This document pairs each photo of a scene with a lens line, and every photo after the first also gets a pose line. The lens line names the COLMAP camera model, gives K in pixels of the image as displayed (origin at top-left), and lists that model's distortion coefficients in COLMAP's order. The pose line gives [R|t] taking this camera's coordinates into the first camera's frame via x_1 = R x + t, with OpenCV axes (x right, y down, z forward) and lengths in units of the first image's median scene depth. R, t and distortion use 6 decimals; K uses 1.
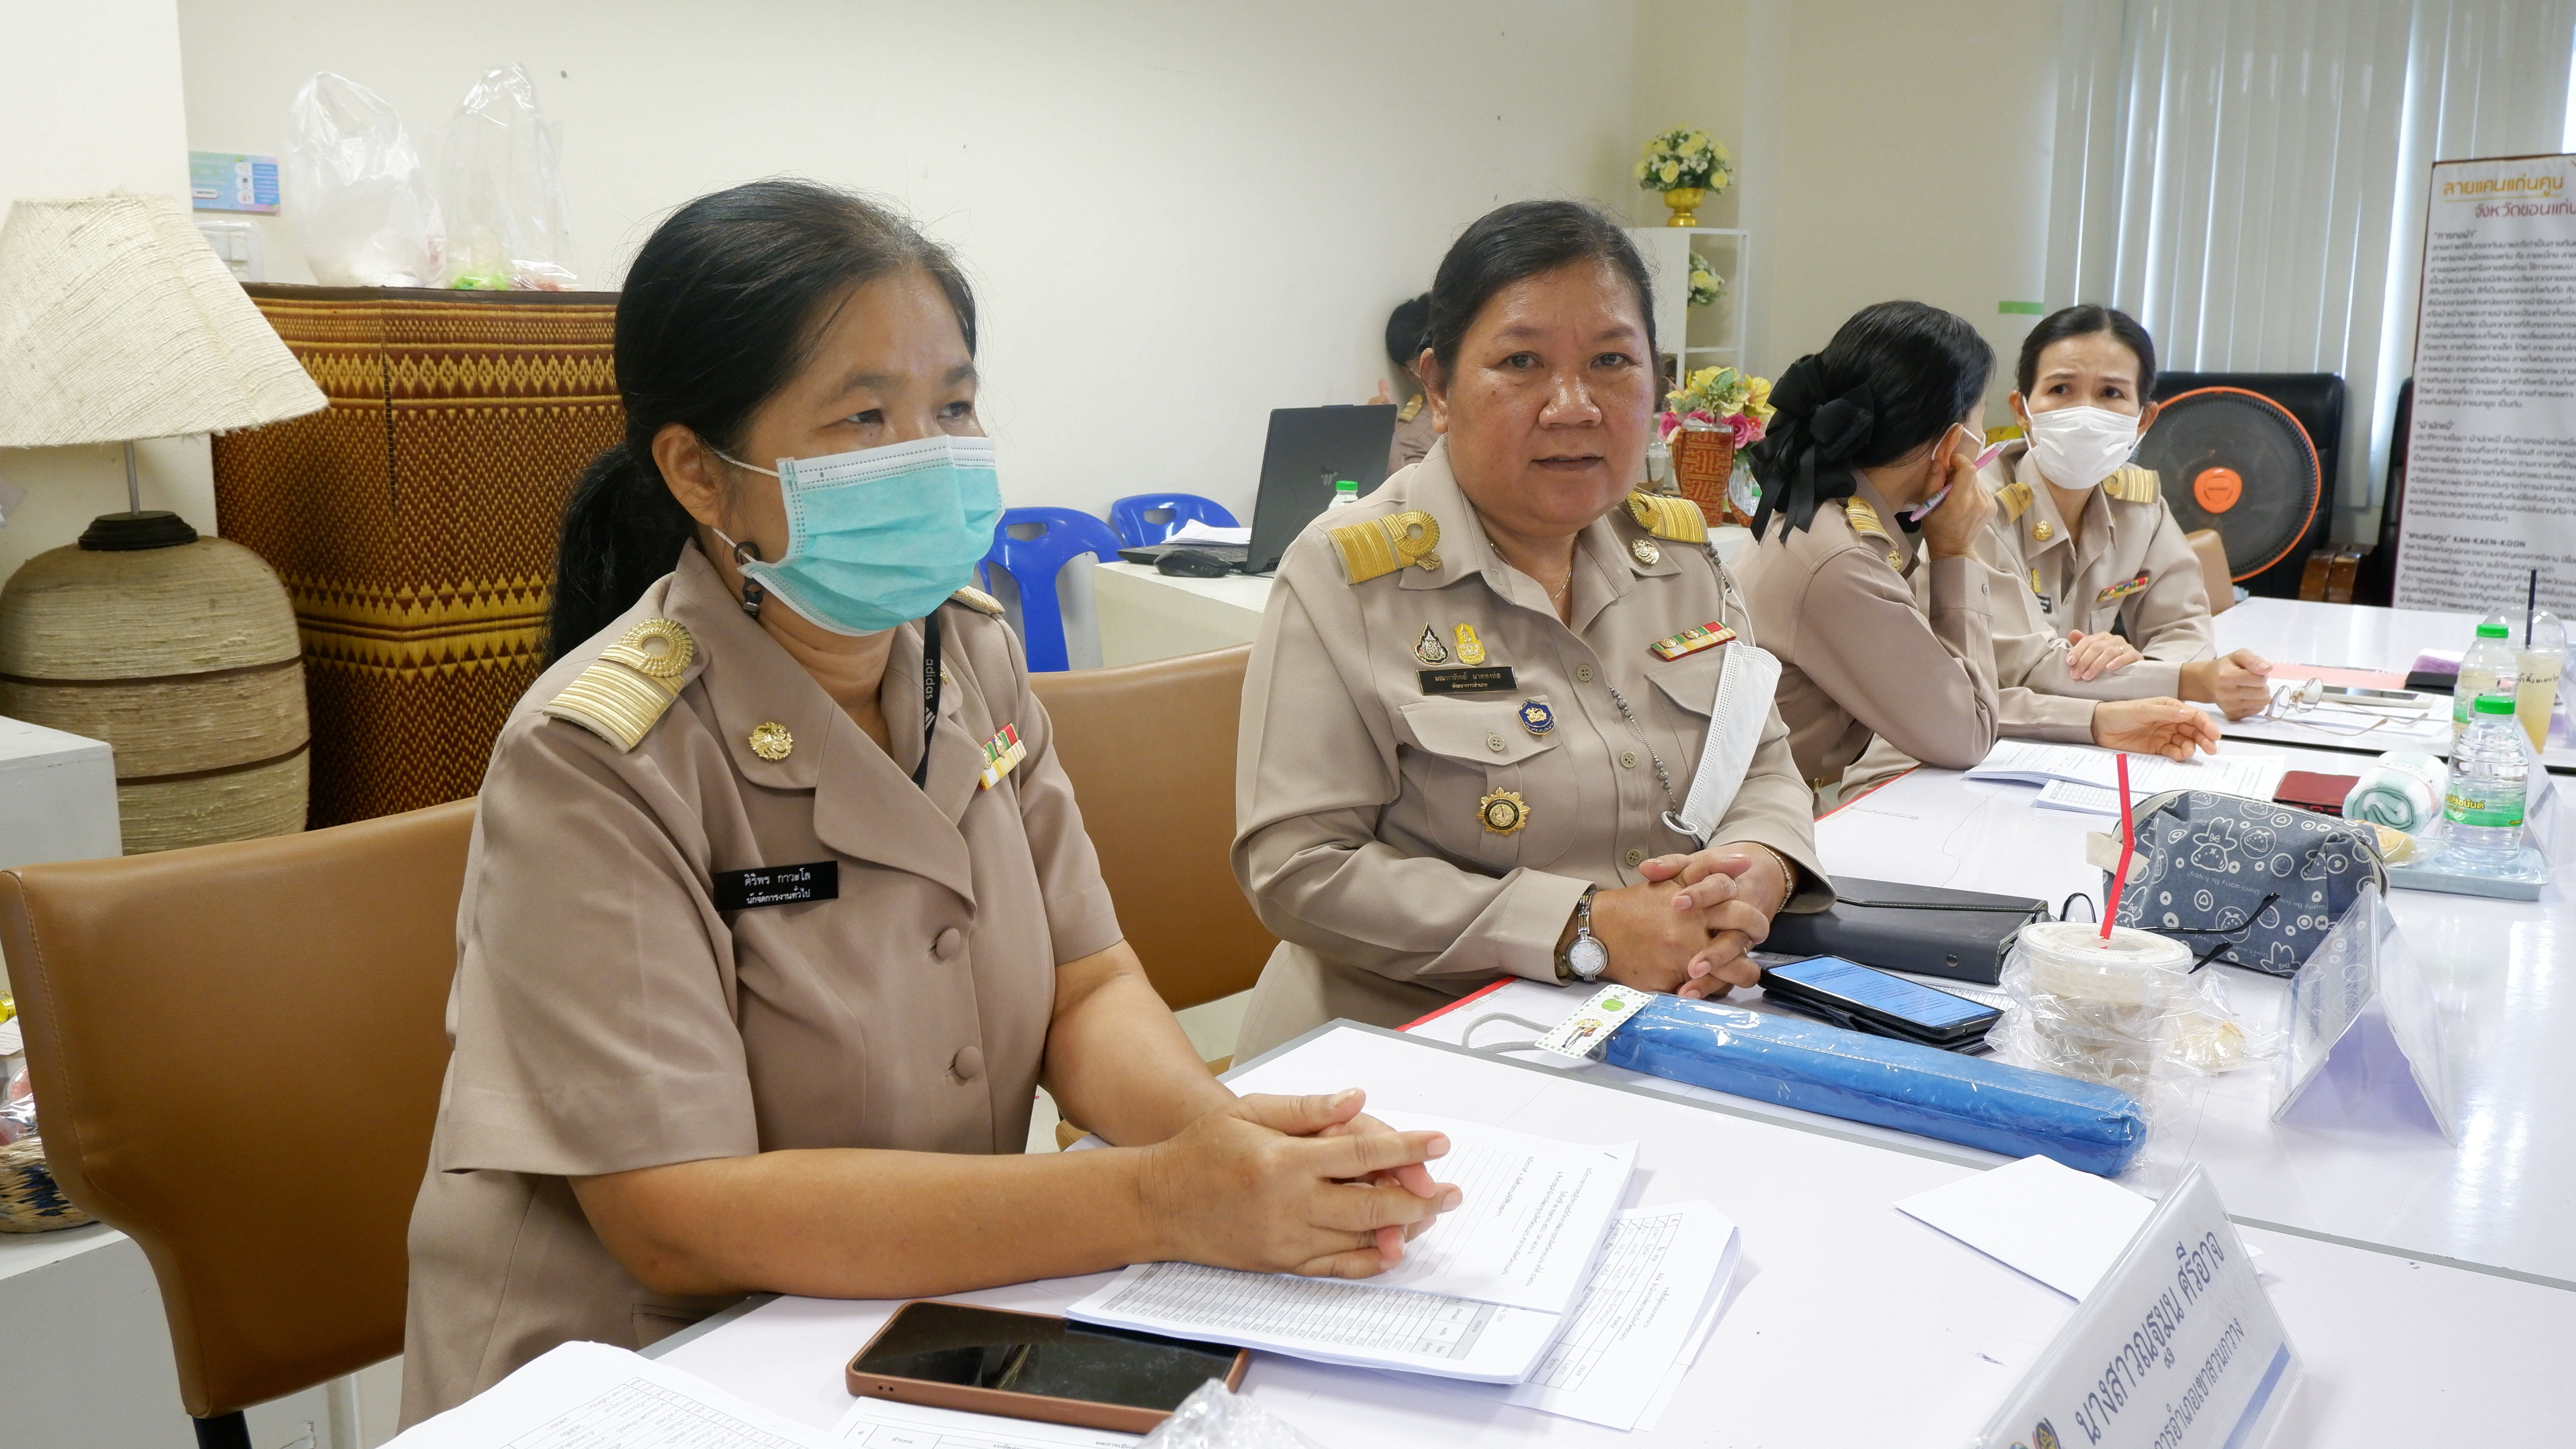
lens RADIAL K [[2230.3, 0, 1288.0], [0, 2230.3, 724.5], [0, 0, 1]] dist [0.011716, -0.004610]
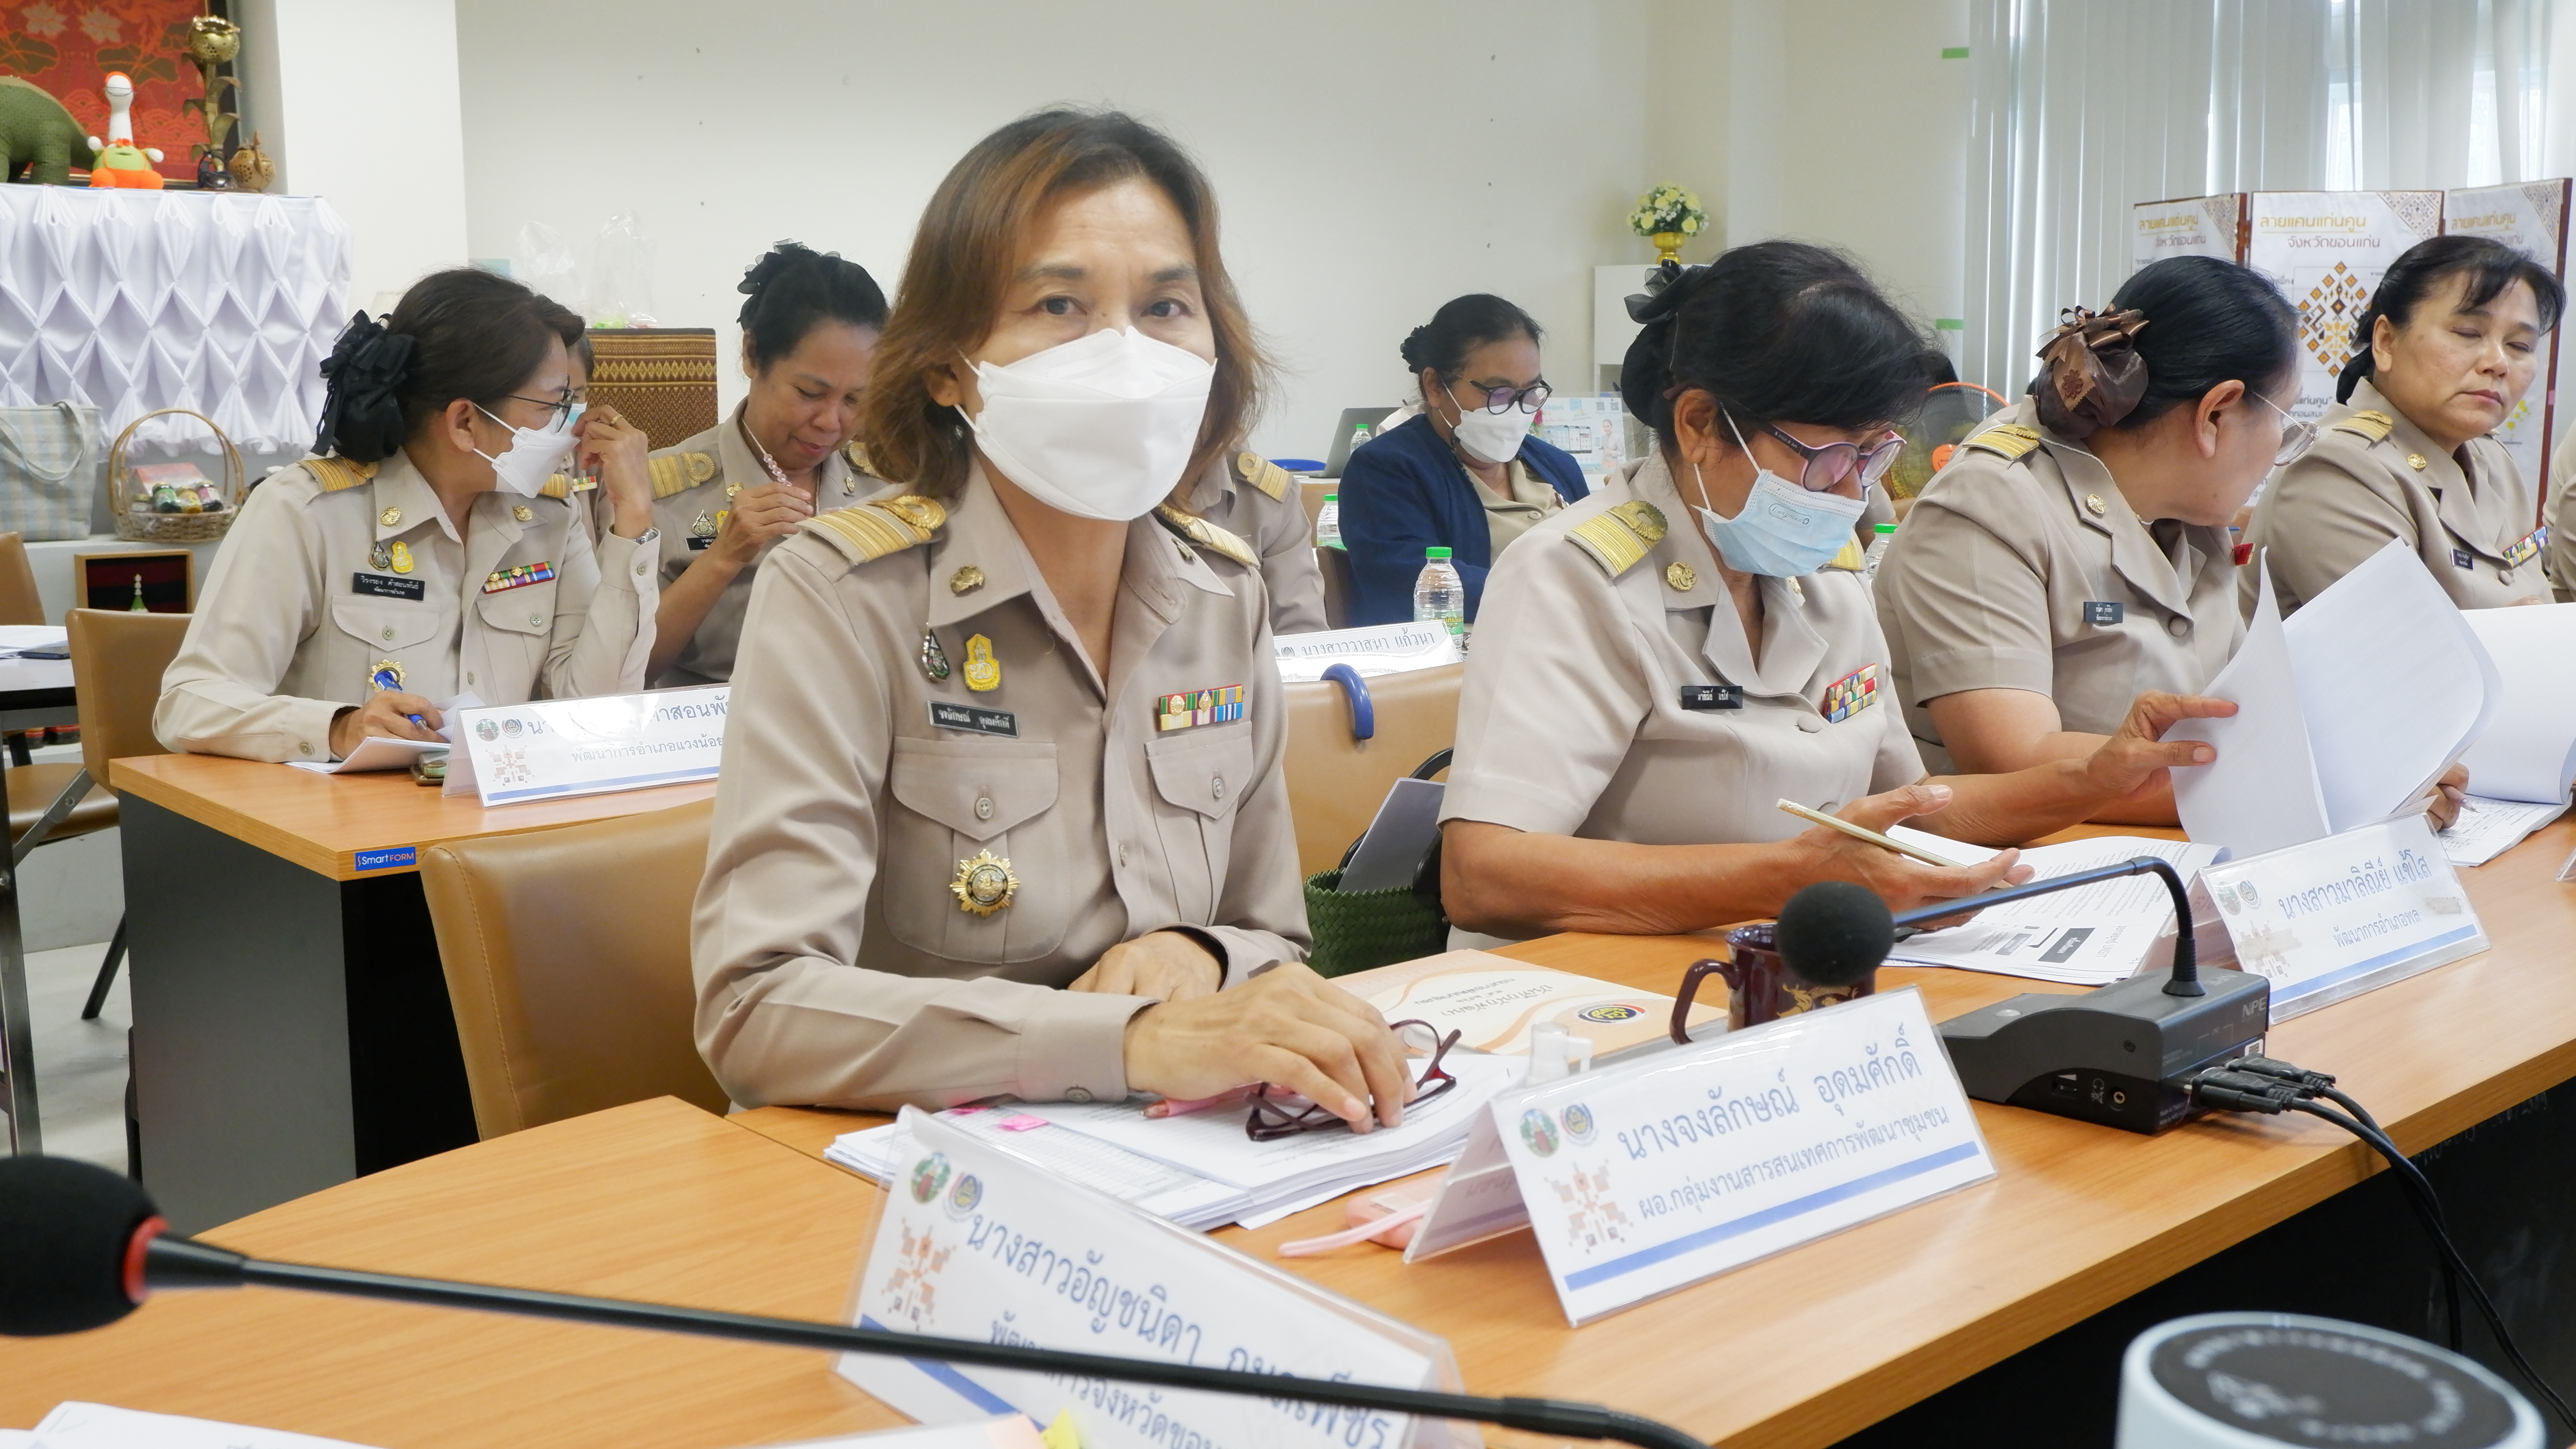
lens RADIAL K [[2476.8, 0, 1239.8], [0, 2476.8, 706.2], [0, 0, 1]] dist [-0.005353, 0.098271]
pose [[0.967479, 0.021691, -0.252018, 0.773810], [-0.031195, 0.998942, -0.033779, 0.200960], [0.251019, 0.040542, 0.967133, -0.994068]]
